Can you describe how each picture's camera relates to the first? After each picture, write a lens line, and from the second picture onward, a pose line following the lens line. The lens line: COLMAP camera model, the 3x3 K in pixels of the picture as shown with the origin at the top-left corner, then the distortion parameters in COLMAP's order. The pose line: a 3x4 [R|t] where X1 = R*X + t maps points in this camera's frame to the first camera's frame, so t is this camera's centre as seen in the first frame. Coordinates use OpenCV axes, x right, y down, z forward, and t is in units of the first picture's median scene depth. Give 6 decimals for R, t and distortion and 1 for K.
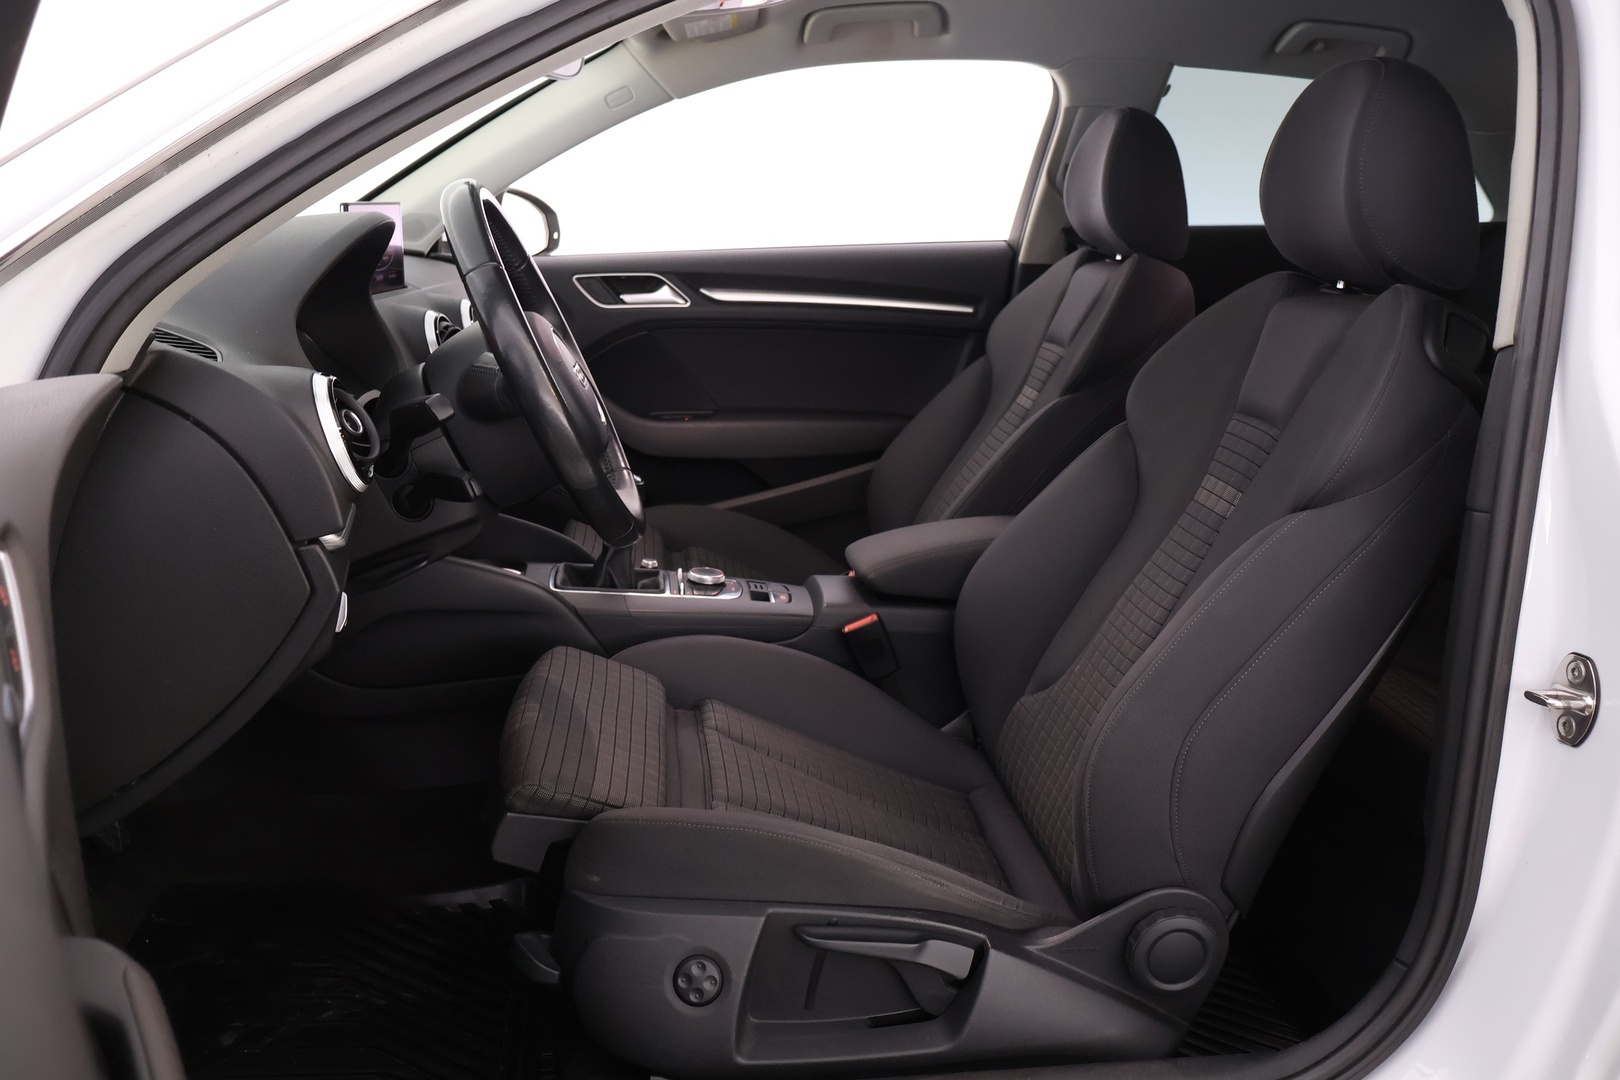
lens RADIAL K [[1375.4, 0, 810.0], [0, 1375.4, 540.0], [0, 0, 1]] dist [0.002787, -0.003143]
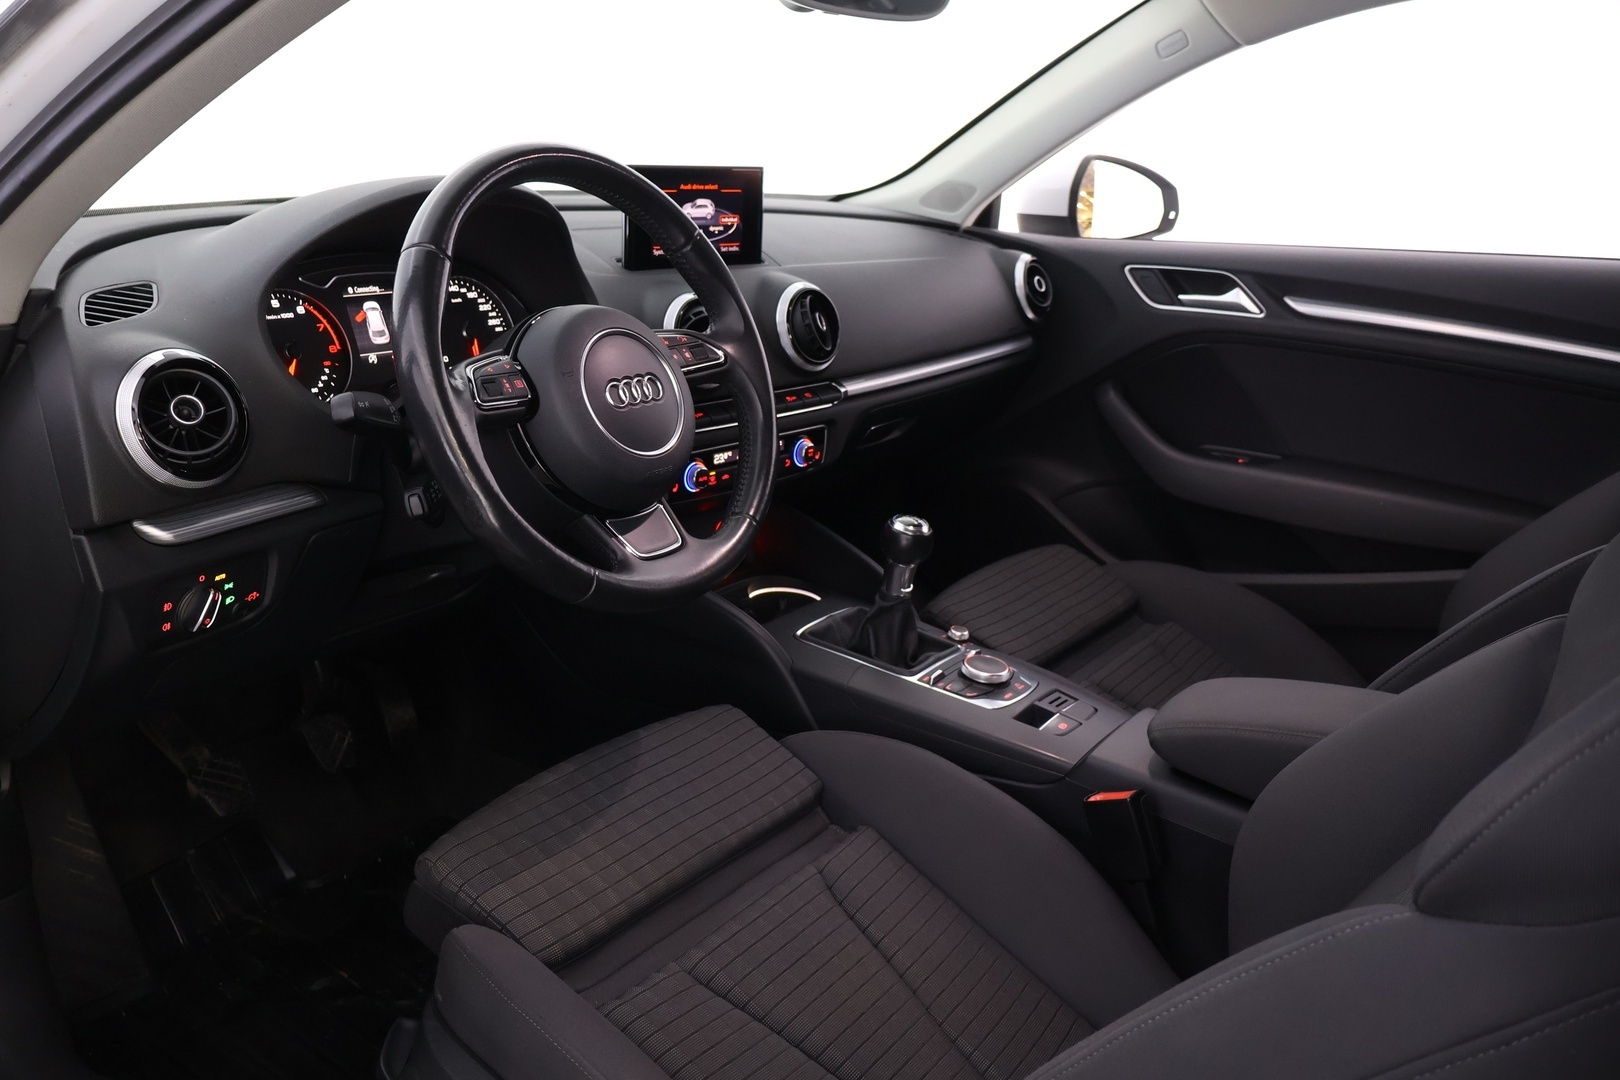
lens RADIAL K [[1375.4, 0, 810.0], [0, 1375.4, 540.0], [0, 0, 1]] dist [0.002787, -0.003143]
pose [[0.744808, 0.215996, -0.631353, 0.238529], [-0.198922, 0.975012, 0.098898, -0.074750], [0.636938, 0.051930, 0.769164, 0.252457]]
